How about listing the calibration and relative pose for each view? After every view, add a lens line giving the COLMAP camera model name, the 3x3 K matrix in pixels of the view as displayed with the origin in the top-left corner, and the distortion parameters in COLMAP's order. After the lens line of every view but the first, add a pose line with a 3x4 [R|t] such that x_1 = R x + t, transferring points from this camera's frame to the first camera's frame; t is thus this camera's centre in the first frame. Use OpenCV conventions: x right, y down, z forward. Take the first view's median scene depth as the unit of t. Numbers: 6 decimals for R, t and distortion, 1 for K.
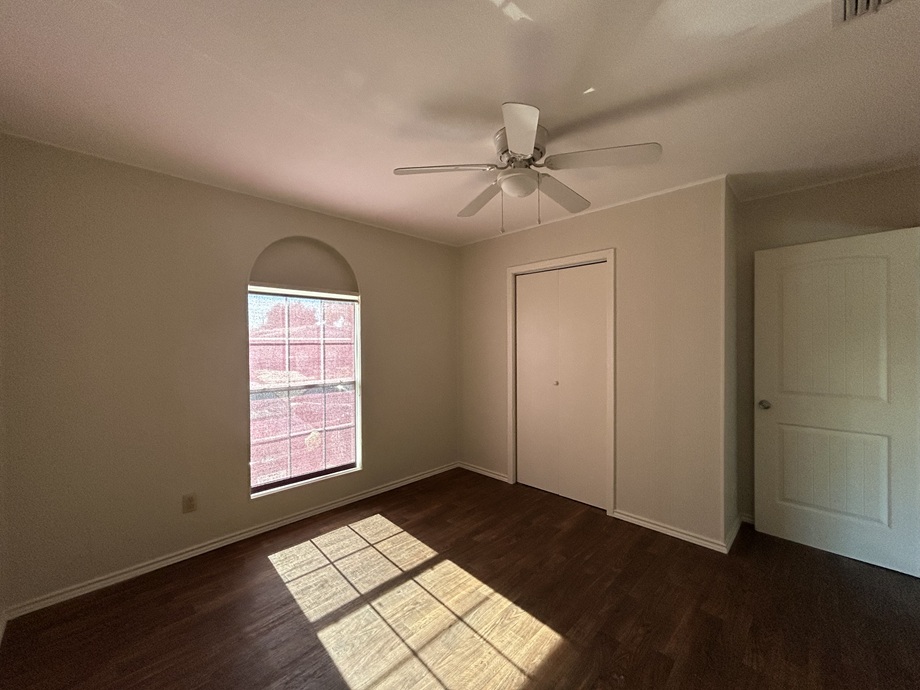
lens RADIAL K [[372.6, 0, 462.8], [0, 372.6, 342.0], [0, 0, 1]] dist [-0.001639, 0.001423]
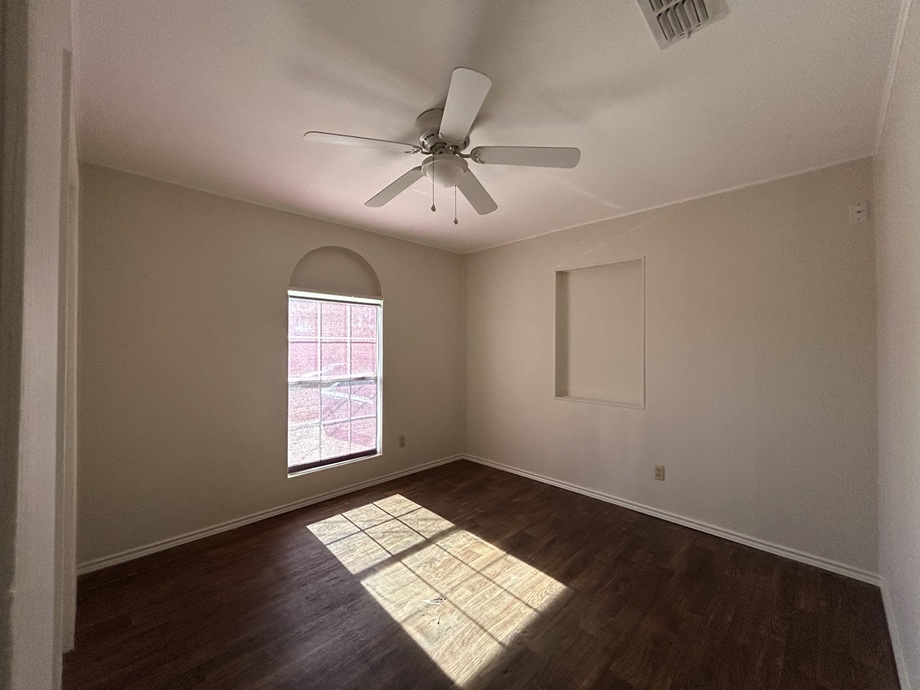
lens RADIAL K [[372.6, 0, 459.8], [0, 372.6, 345.3], [0, 0, 1]] dist [-0.001639, 0.001423]
pose [[0.999919, 0.012586, 0.002058, -0.053511], [-0.012591, 0.999918, 0.002258, 0.007227], [-0.002029, -0.002284, 0.999995, -0.141229]]
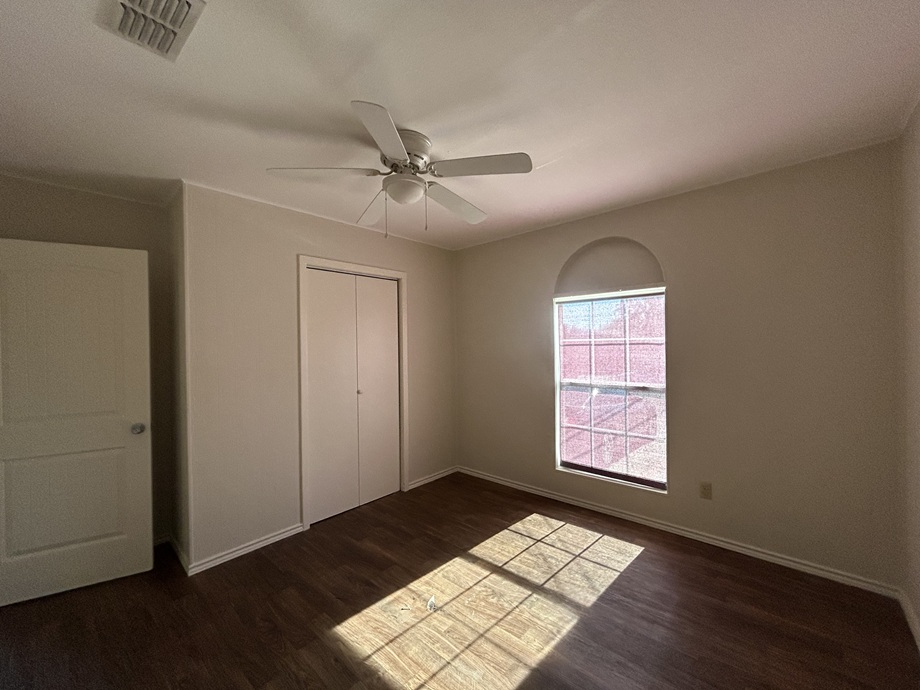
lens RADIAL K [[372.6, 0, 459.8], [0, 372.6, 341.8], [0, 0, 1]] dist [-0.001639, 0.001423]
pose [[0.046552, 0.000572, -0.998916, 0.674927], [0.024855, 0.999690, 0.001730, -0.015025], [0.998607, -0.024909, 0.046523, 0.645546]]
